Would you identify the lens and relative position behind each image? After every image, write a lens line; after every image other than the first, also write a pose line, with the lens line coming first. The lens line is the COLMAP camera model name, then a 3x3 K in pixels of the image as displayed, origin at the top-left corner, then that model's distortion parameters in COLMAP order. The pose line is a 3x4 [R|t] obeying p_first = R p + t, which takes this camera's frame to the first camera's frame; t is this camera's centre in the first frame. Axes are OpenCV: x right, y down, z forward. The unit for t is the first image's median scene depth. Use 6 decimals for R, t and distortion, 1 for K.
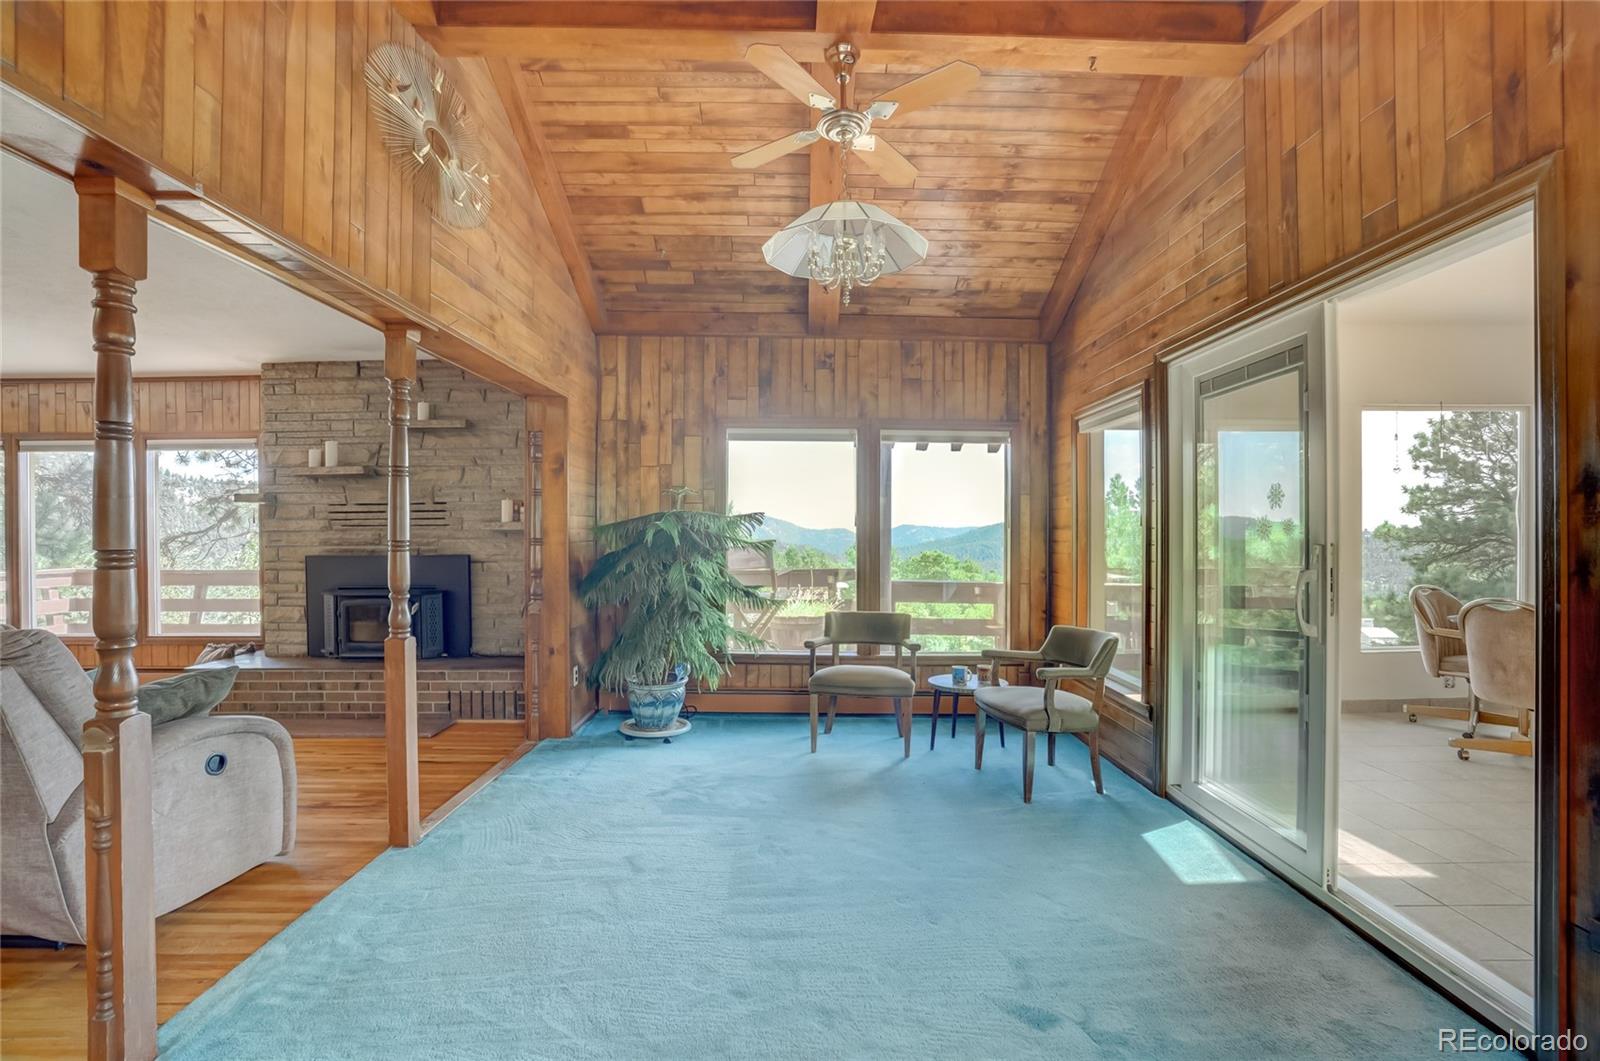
lens RADIAL K [[732.6, 0, 789.1], [0, 732.6, 537.4], [0, 0, 1]] dist [-0.026414, 0.005133]
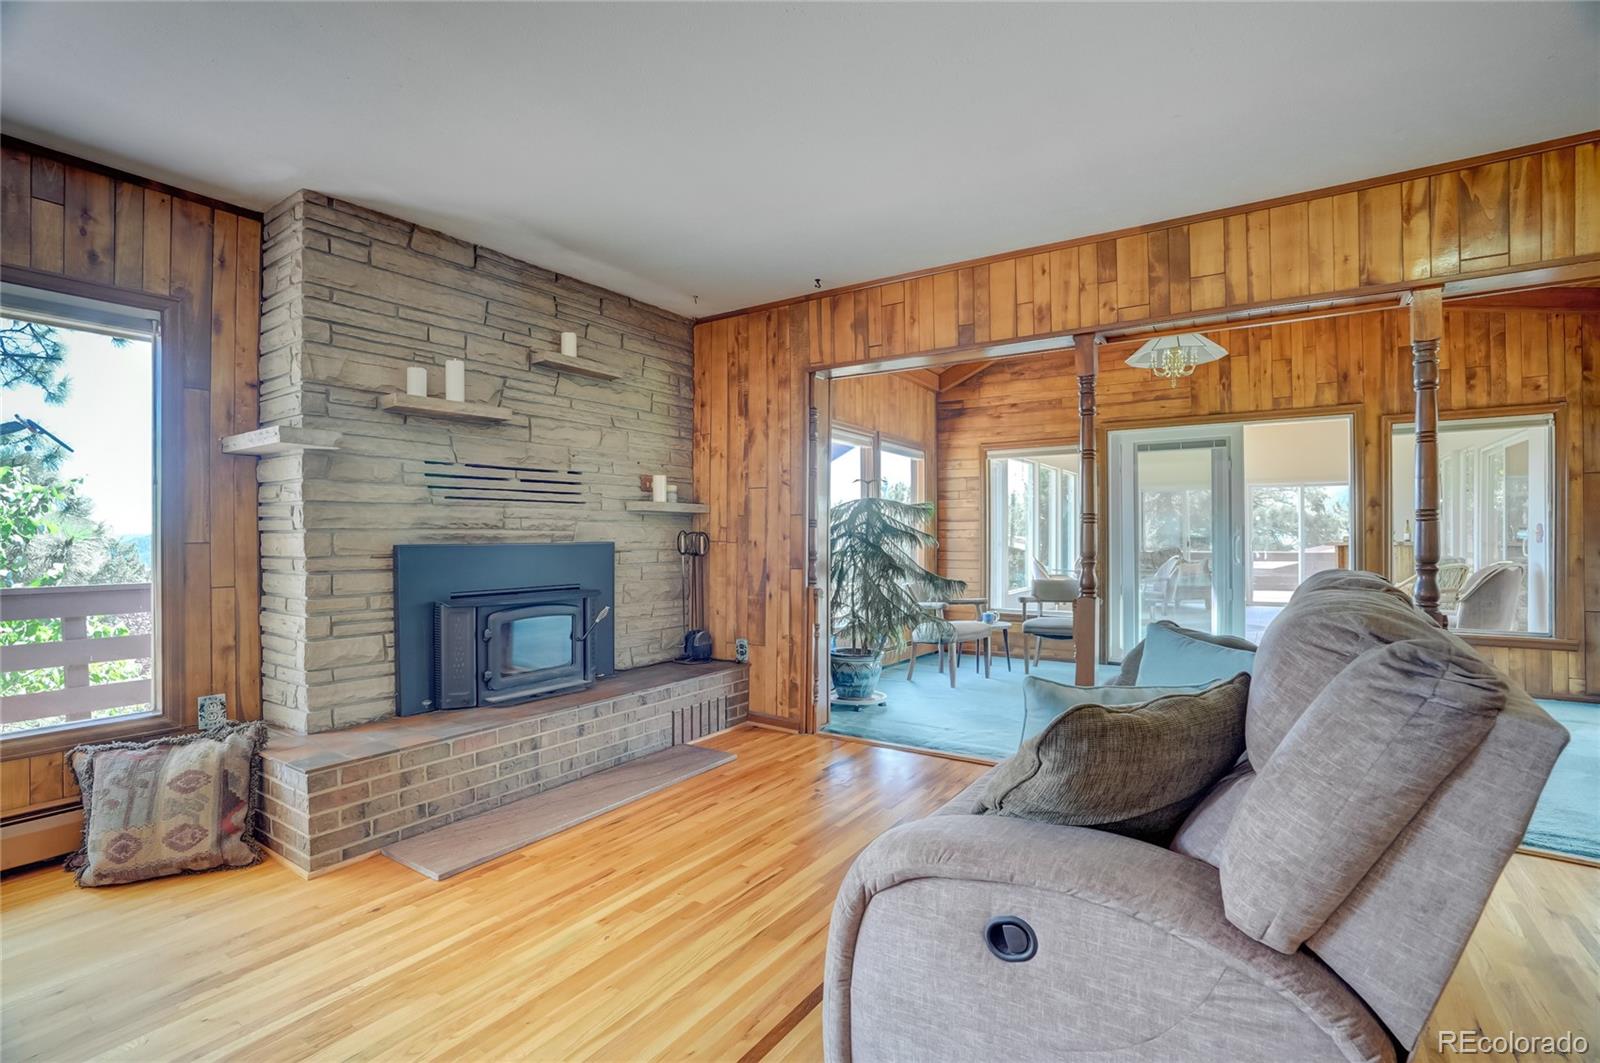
lens RADIAL K [[732.6, 0, 812.9], [0, 732.6, 529.6], [0, 0, 1]] dist [-0.026414, 0.005133]
pose [[0.553992, 0.006591, 0.832496, -0.964798], [0.007578, 0.999887, -0.012959, 0.022021], [-0.832488, 0.013488, 0.553879, 0.391995]]
